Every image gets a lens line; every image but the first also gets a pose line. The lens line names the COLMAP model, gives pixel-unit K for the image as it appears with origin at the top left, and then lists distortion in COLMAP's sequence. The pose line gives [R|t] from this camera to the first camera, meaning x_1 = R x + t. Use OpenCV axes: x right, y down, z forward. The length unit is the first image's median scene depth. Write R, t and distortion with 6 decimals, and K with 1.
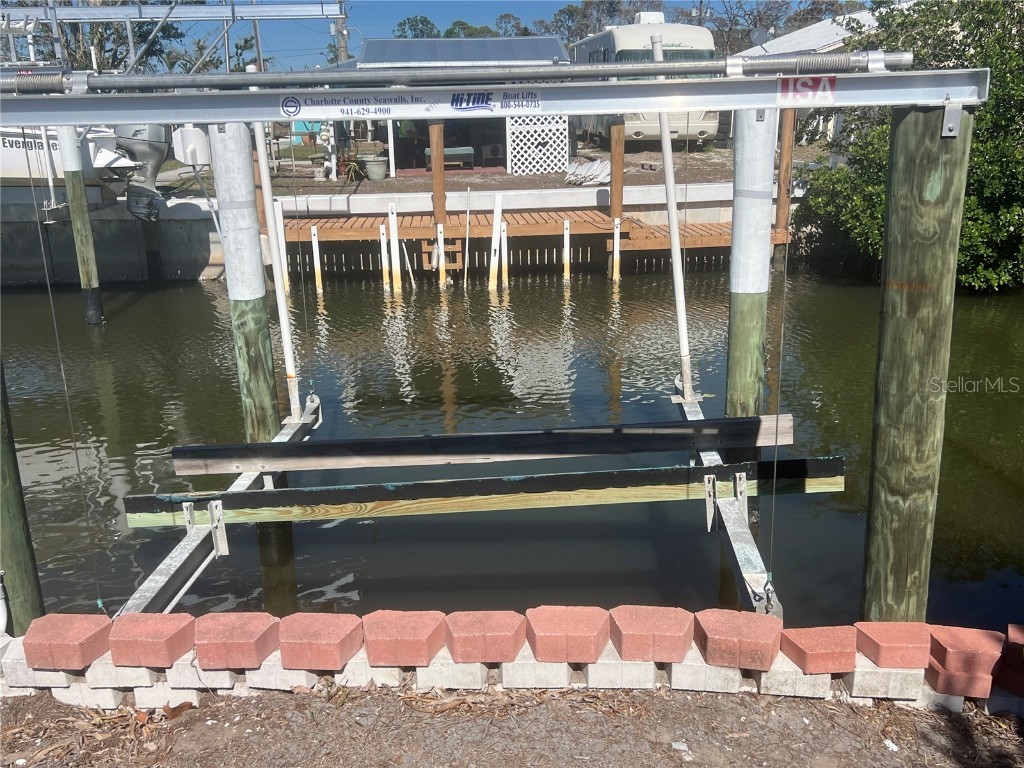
lens RADIAL K [[929.6, 0, 512.0], [0, 929.6, 384.0], [0, 0, 1]] dist [0.013094, -0.005469]
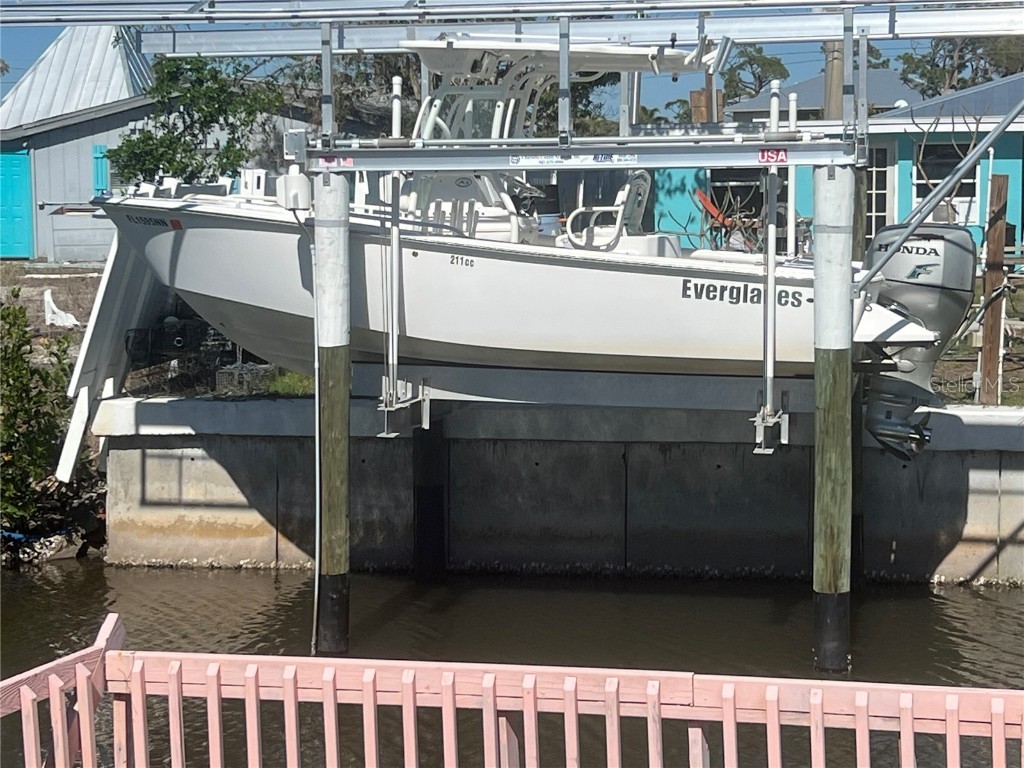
lens RADIAL K [[2264.9, 0, 512.0], [0, 2264.9, 384.0], [0, 0, 1]] dist [-0.010638, -0.044705]
pose [[0.959588, 0.029961, -0.279808, -0.293013], [-0.084380, 0.979199, -0.184527, 0.018437], [0.268459, 0.200680, 0.942156, -0.137444]]
